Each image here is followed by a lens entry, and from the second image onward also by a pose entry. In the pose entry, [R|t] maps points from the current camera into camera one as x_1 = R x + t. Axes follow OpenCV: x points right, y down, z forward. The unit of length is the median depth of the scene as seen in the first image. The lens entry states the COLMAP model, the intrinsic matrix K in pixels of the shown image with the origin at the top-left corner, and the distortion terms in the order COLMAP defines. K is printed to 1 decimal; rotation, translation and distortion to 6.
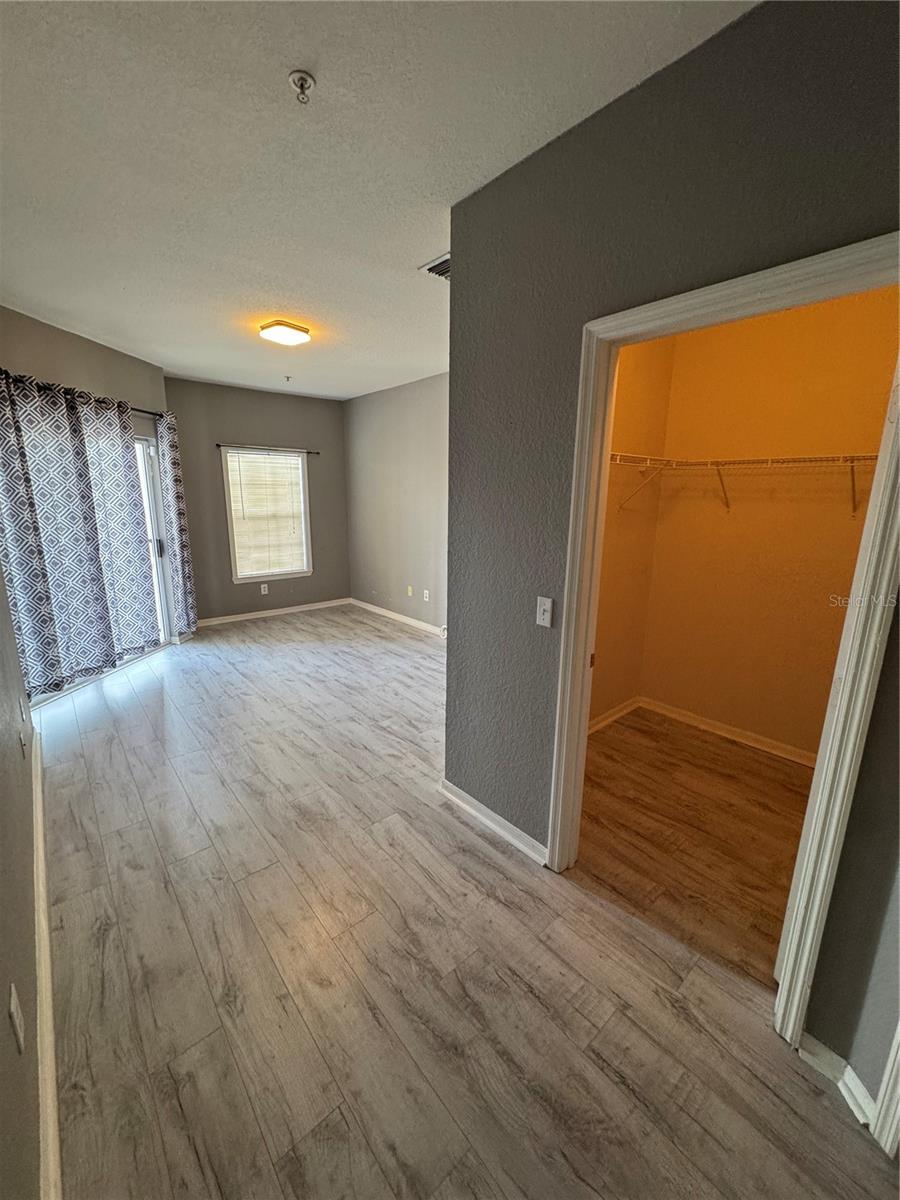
lens RADIAL K [[481.4, 0, 450.9], [0, 481.4, 600.4], [0, 0, 1]] dist [-0.000405, 0.000202]
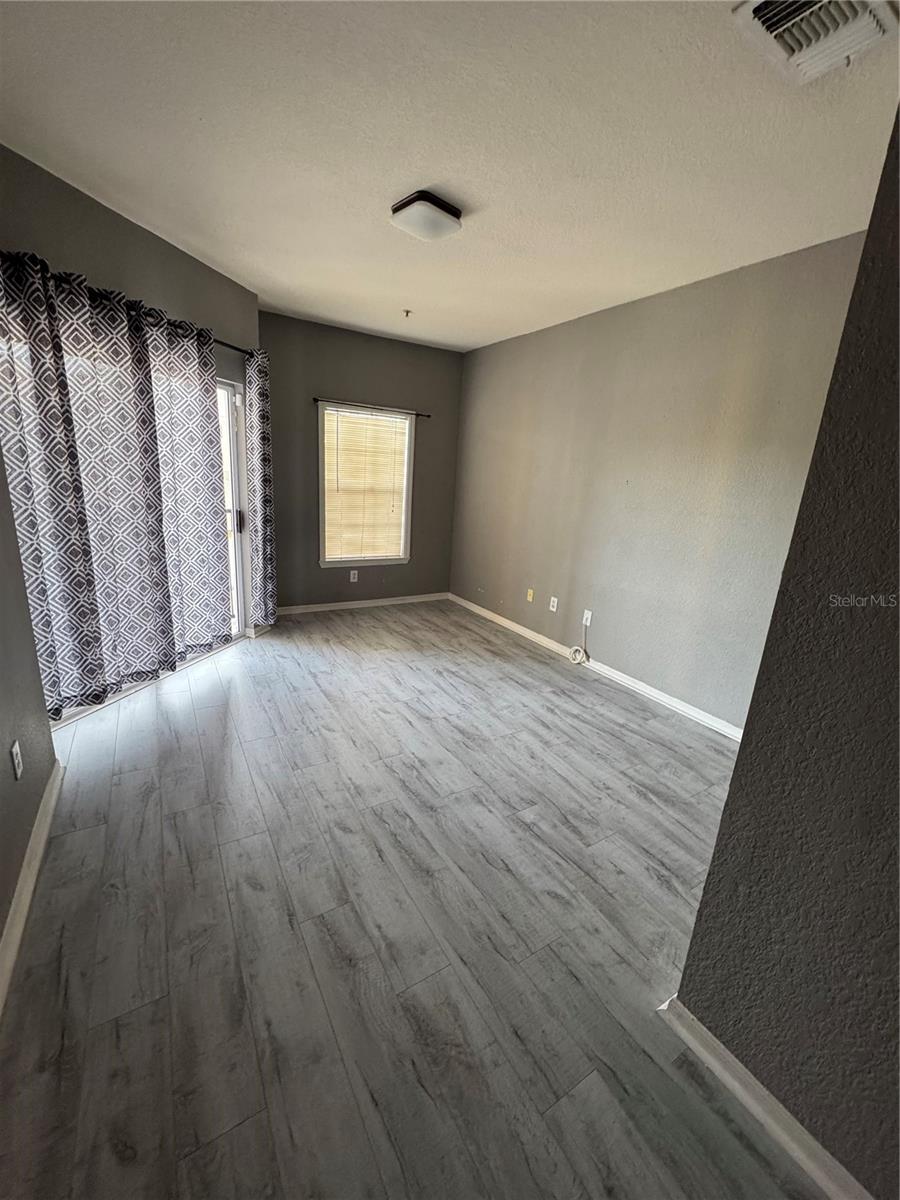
lens RADIAL K [[481.4, 0, 453.3], [0, 481.4, 600.7], [0, 0, 1]] dist [-0.000405, 0.000202]
pose [[0.986432, 0.091611, -0.136233, -0.148748], [-0.086265, 0.995271, 0.044653, -0.051298], [0.139679, -0.032295, 0.989670, 0.287462]]
